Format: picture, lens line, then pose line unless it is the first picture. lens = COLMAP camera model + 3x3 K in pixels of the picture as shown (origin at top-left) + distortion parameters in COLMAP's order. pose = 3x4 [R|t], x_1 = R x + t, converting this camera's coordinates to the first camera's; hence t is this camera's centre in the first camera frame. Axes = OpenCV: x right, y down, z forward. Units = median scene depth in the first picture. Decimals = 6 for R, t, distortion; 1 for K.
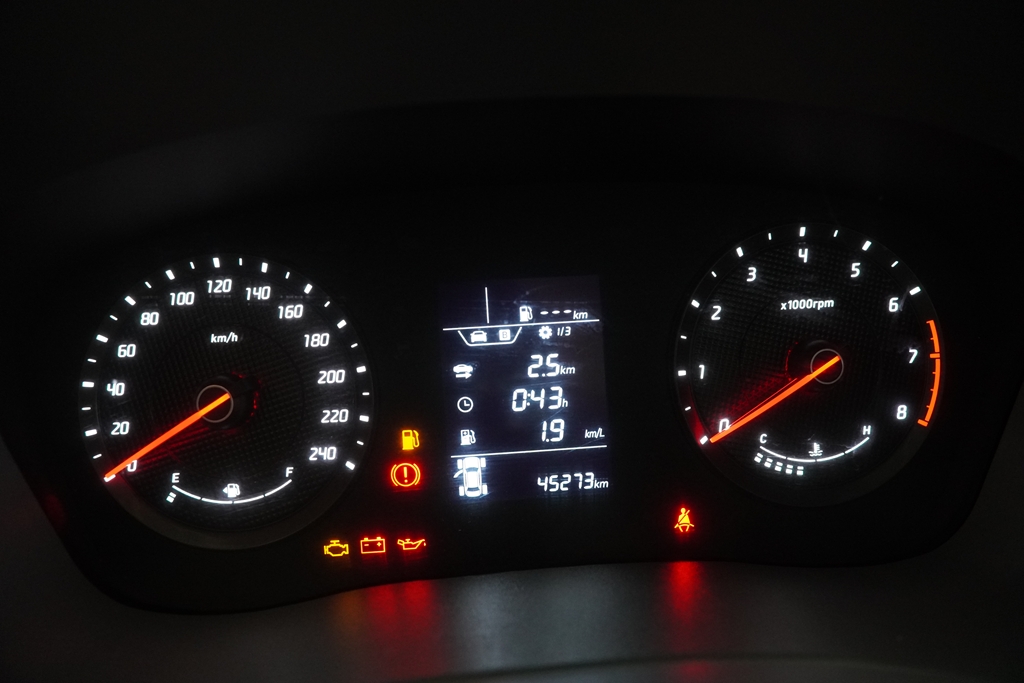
lens RADIAL K [[760.9, 0, 515.1], [0, 760.9, 343.3], [0, 0, 1]] dist [-0.120404, 0.072053]
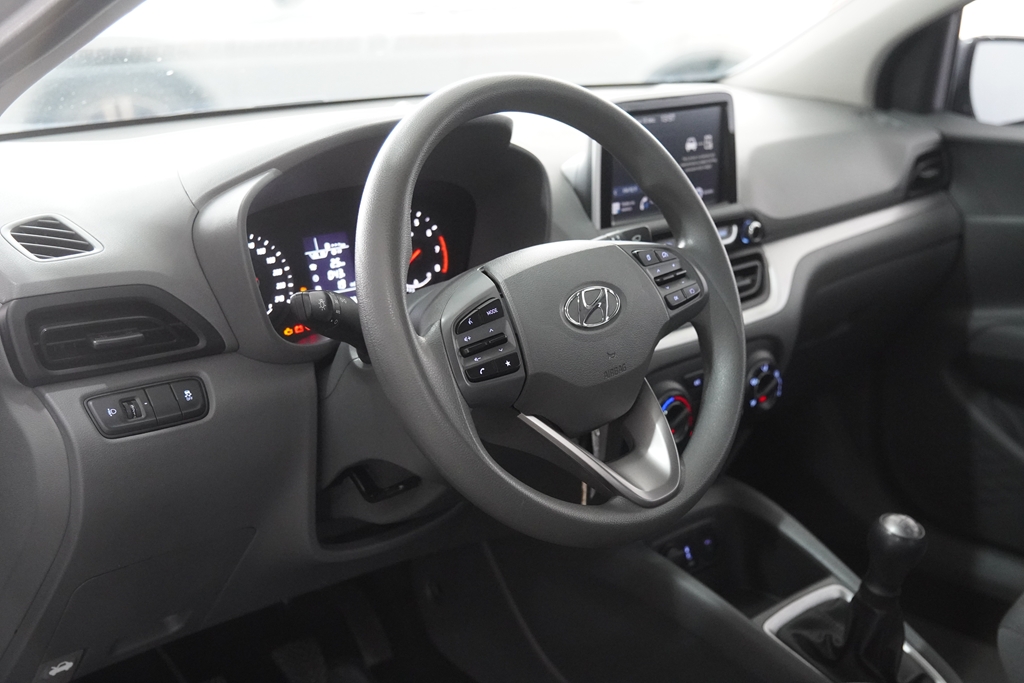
lens RADIAL K [[1358.9, 0, 511.1], [0, 1358.9, 337.8], [0, 0, 1]] dist [0.145936, 0.000000]
pose [[0.761592, -0.128518, 0.635185, -2.900297], [0.170221, 0.985395, -0.004720, 0.466138], [-0.625302, 0.111717, 0.772345, -3.550923]]
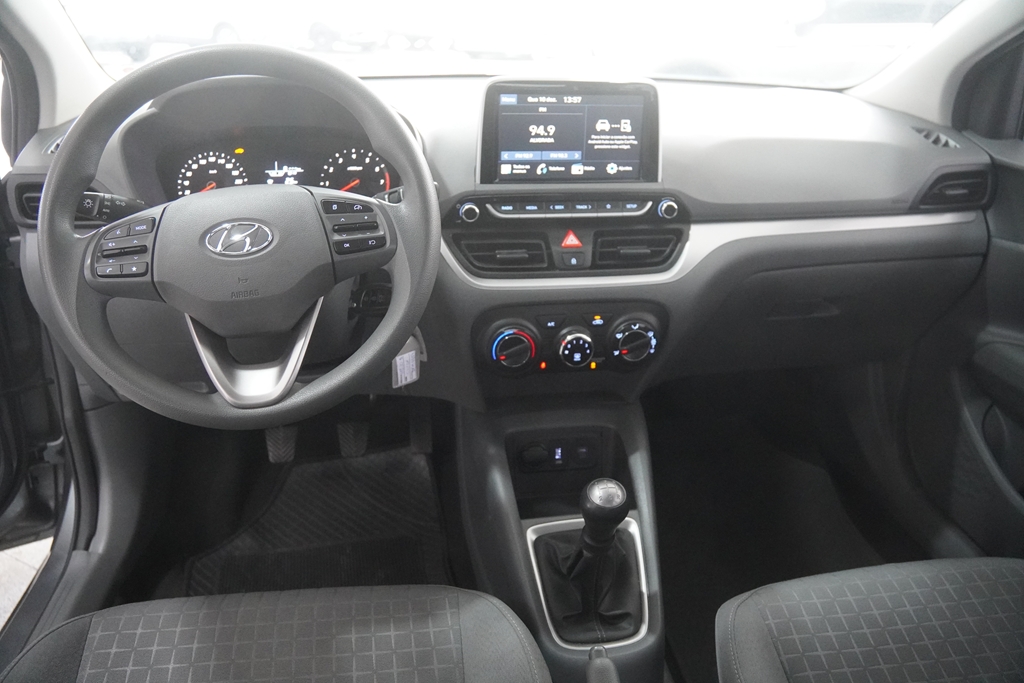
lens RADIAL K [[760.9, 0, 509.0], [0, 760.9, 340.5], [0, 0, 1]] dist [-0.120404, 0.072053]
pose [[0.995742, 0.024620, 0.088832, 0.923838], [-0.033536, 0.994390, 0.100321, 0.461863], [-0.085864, -0.102873, 0.990982, -3.395750]]
